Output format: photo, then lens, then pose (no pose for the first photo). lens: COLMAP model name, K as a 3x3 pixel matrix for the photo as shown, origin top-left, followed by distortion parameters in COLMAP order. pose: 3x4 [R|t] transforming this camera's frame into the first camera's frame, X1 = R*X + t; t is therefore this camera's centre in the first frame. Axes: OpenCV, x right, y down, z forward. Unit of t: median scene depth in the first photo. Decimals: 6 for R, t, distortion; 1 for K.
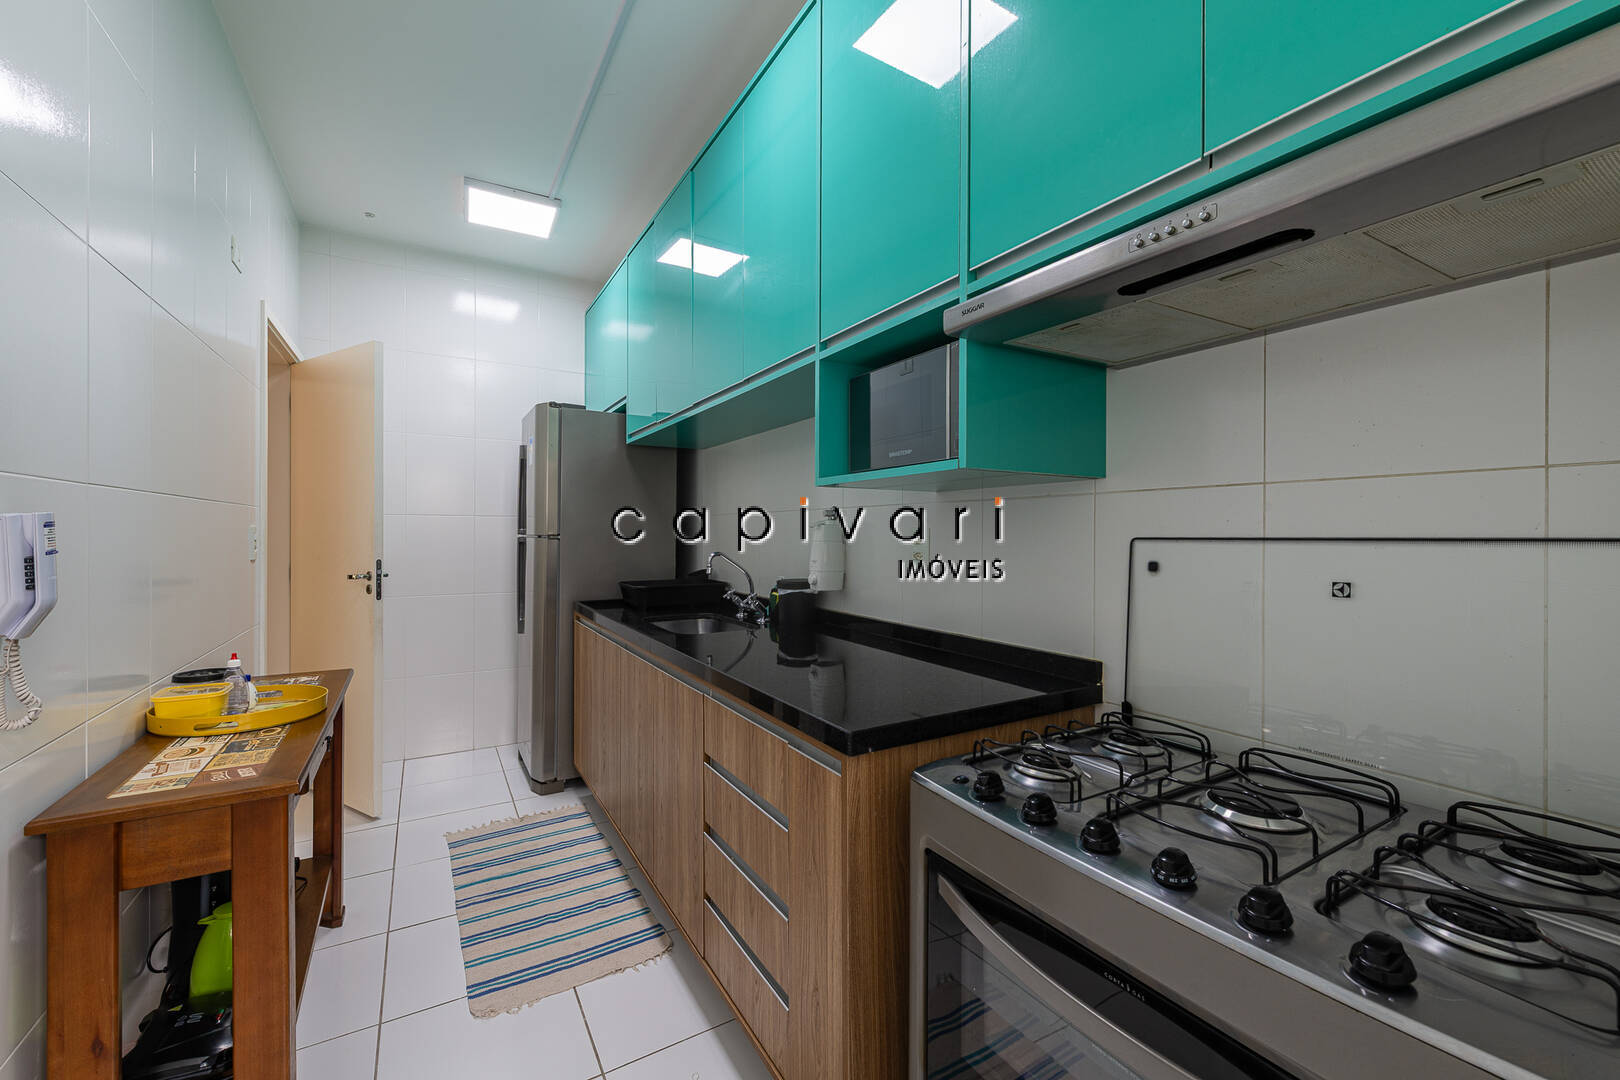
lens RADIAL K [[664.9, 0, 810.0], [0, 664.9, 540.0], [0, 0, 1]] dist [0.017545, -0.000006]
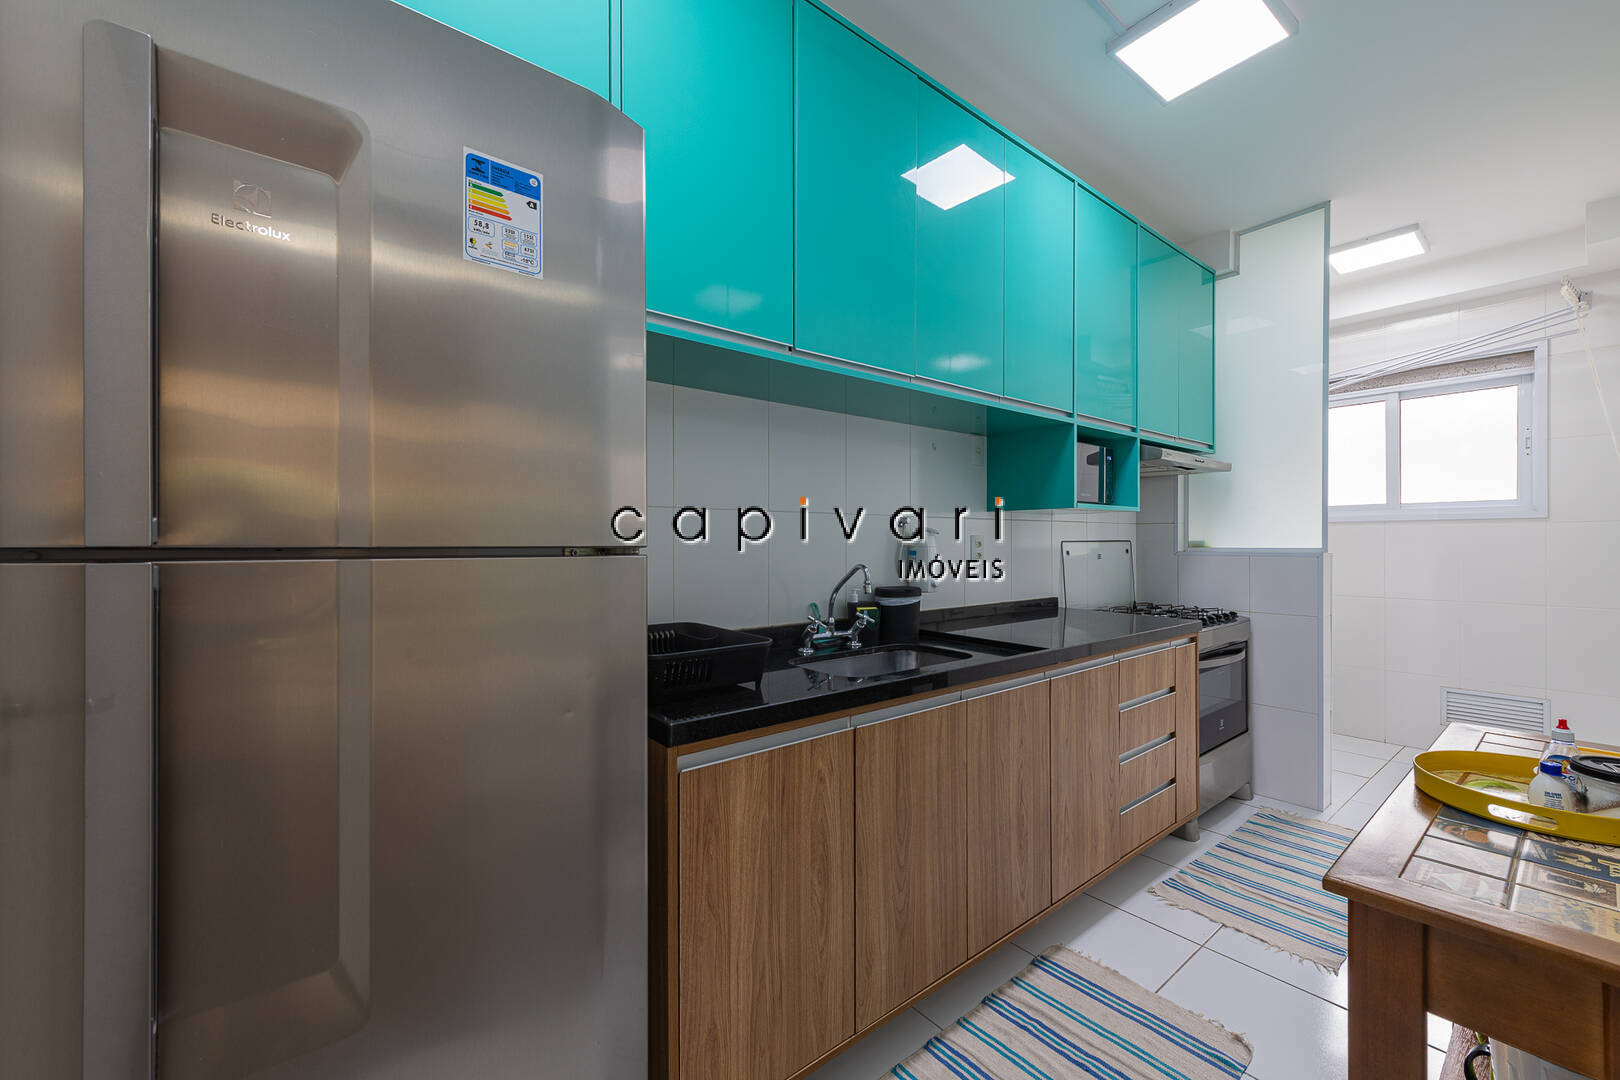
lens RADIAL K [[664.9, 0, 810.0], [0, 664.9, 540.0], [0, 0, 1]] dist [0.017545, -0.000006]
pose [[-0.174565, 0.000803, 0.984645, -1.397482], [0.005080, 0.999987, 0.000086, -0.009201], [-0.984632, 0.005017, -0.174567, 1.884645]]
